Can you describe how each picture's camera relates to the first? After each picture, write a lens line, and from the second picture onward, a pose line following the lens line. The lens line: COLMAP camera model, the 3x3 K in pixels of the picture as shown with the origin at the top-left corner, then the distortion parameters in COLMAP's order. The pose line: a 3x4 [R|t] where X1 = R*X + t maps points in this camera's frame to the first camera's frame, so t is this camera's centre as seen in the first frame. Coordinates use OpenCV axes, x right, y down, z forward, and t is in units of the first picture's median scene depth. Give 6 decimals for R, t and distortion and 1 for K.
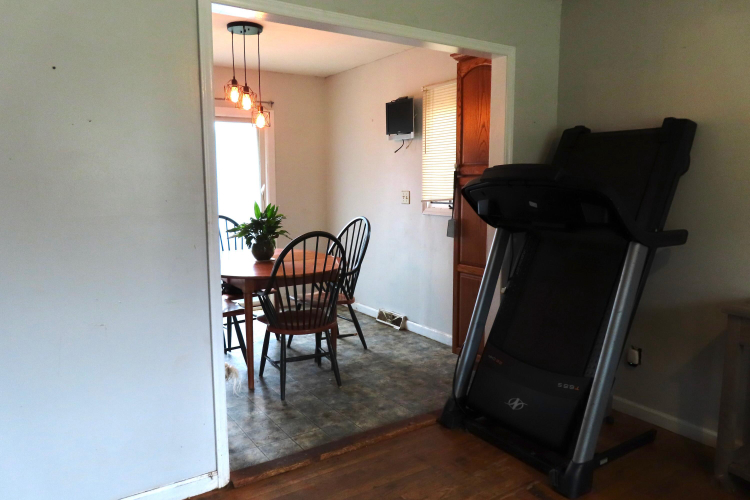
lens RADIAL K [[538.2, 0, 375.0], [0, 538.2, 250.0], [0, 0, 1]] dist [-0.004740, 0.001656]
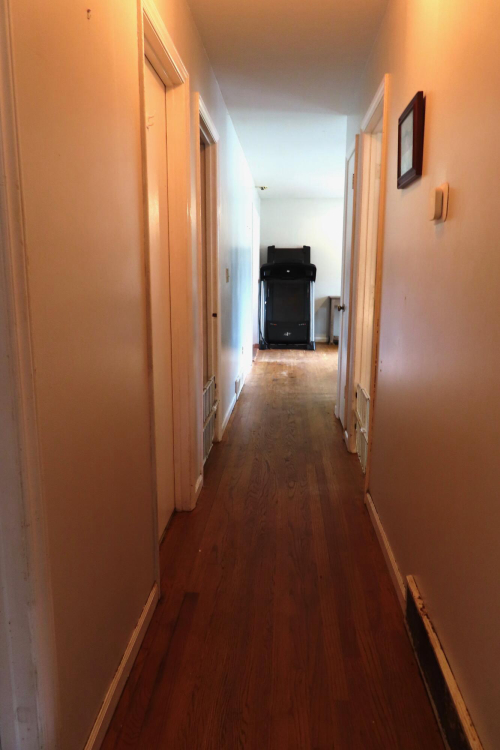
lens RADIAL K [[538.2, 0, 250.0], [0, 538.2, 375.0], [0, 0, 1]] dist [-0.004740, 0.001656]
pose [[0.611806, -0.150081, 0.776640, -2.399771], [0.107105, 0.988511, 0.106651, 0.159711], [-0.783724, 0.017932, 0.620851, -0.811067]]
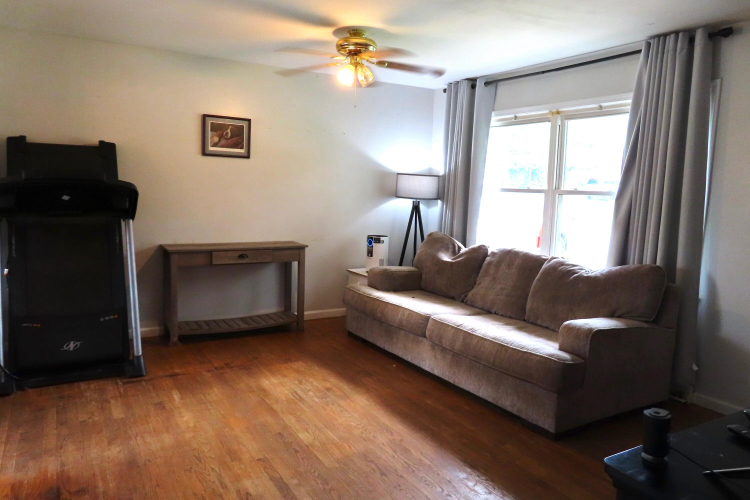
lens RADIAL K [[538.2, 0, 375.0], [0, 538.2, 250.0], [0, 0, 1]] dist [-0.004740, 0.001656]
pose [[0.057497, -0.120895, 0.990999, -1.001644], [0.105095, 0.987858, 0.114415, -0.025808], [-0.992799, 0.097571, 0.069504, 0.127818]]
